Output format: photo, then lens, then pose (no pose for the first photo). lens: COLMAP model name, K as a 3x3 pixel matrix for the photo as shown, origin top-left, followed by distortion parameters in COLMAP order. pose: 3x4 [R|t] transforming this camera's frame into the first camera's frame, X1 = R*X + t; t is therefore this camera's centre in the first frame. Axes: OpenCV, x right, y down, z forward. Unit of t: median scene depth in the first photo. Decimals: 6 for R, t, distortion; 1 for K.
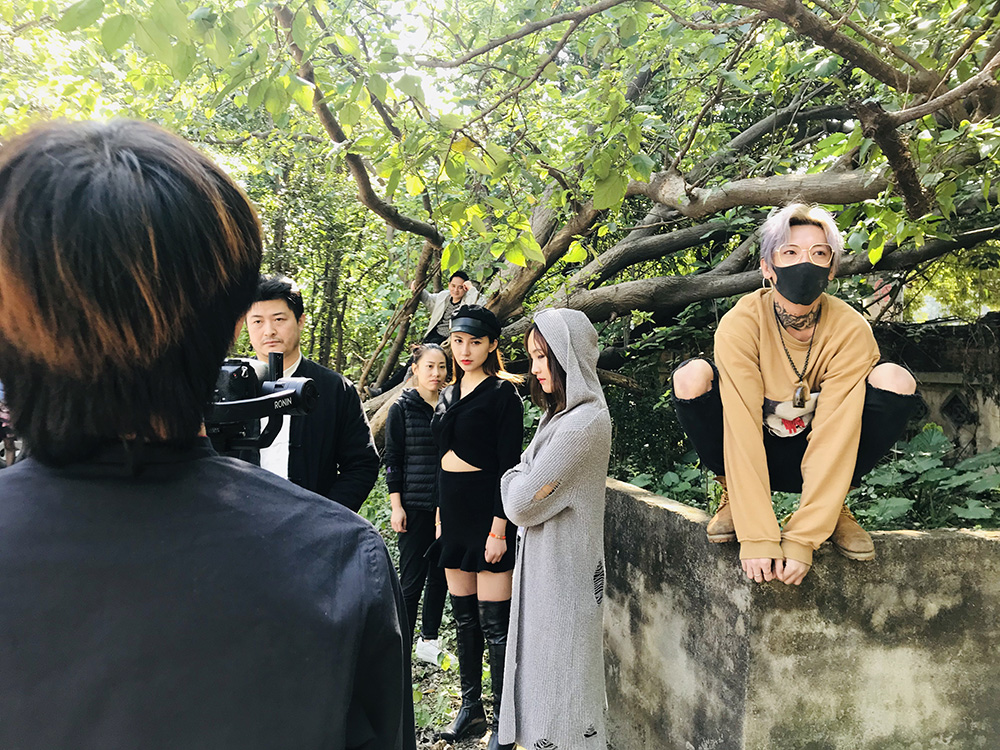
lens RADIAL K [[827.1, 0, 500.0], [0, 827.1, 375.0], [0, 0, 1]] dist [-0.074029, 0.118129]
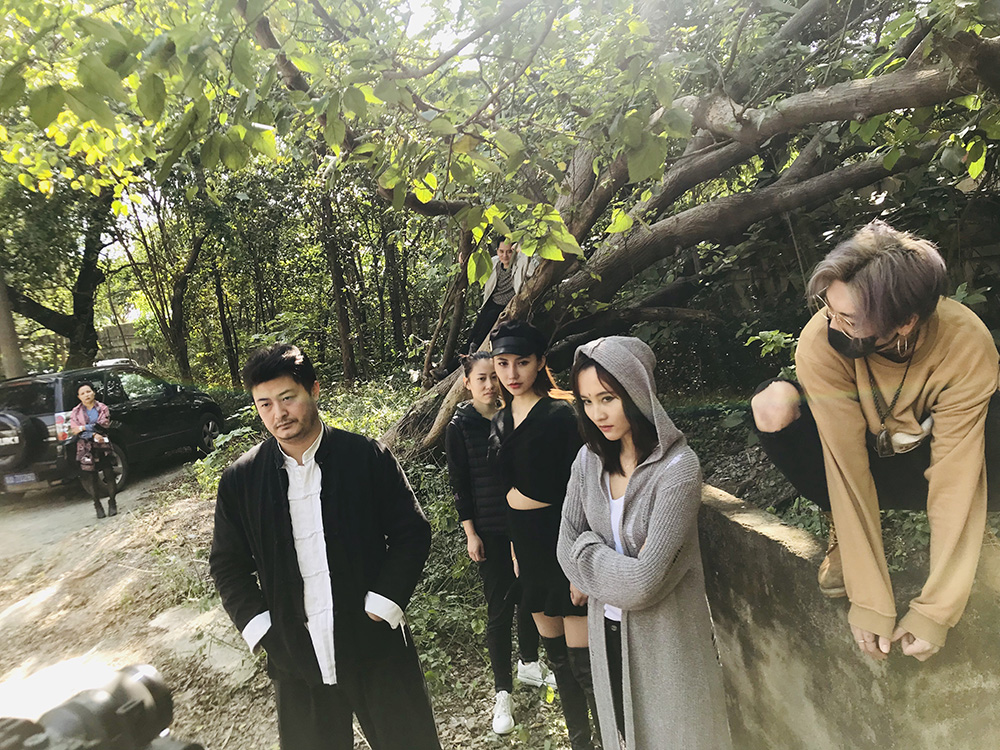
lens RADIAL K [[827.1, 0, 500.0], [0, 827.1, 375.0], [0, 0, 1]] dist [-0.074029, 0.118129]
pose [[0.981027, -0.162075, -0.106382, 0.044586], [0.170502, 0.982458, 0.075532, -0.103698], [0.092274, -0.092237, 0.991452, 0.130445]]
